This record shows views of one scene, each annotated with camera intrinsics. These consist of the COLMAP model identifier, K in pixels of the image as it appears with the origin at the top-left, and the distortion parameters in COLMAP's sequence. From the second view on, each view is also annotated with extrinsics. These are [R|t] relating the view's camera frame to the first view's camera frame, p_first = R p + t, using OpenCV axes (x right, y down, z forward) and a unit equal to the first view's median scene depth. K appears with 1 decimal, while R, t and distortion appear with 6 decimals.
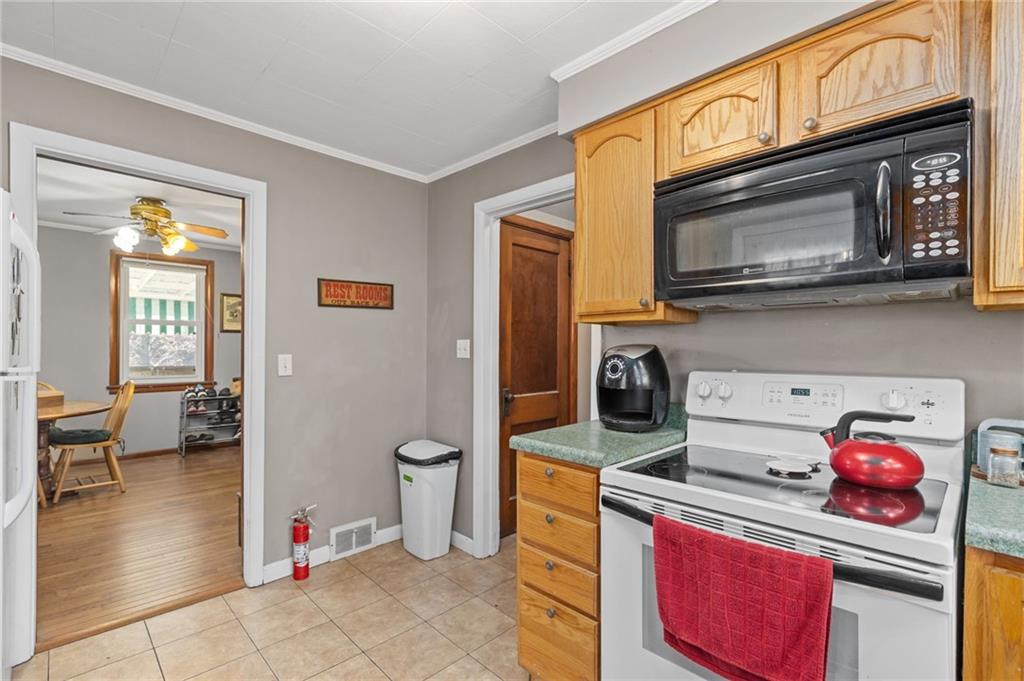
lens RADIAL K [[470.7, 0, 515.4], [0, 470.7, 344.2], [0, 0, 1]] dist [0.003110, -0.000277]
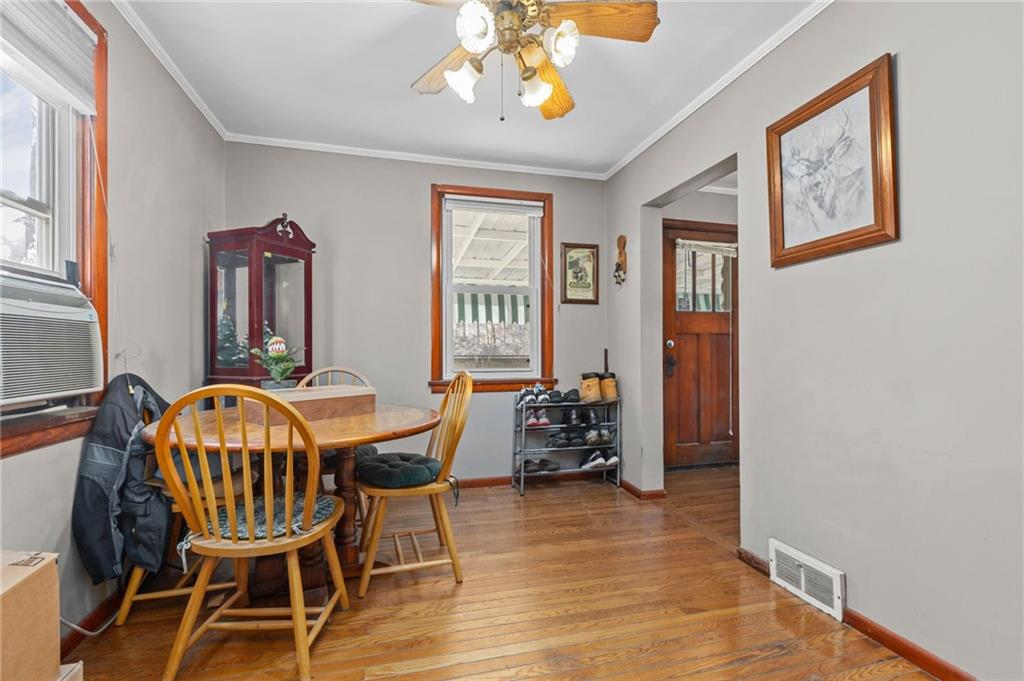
lens RADIAL K [[470.7, 0, 510.8], [0, 470.7, 343.8], [0, 0, 1]] dist [0.003110, -0.000277]
pose [[0.865604, -0.015986, -0.500473, -0.382606], [0.010809, 0.999854, -0.013243, 0.040719], [0.500612, 0.006054, 0.865651, 0.425152]]
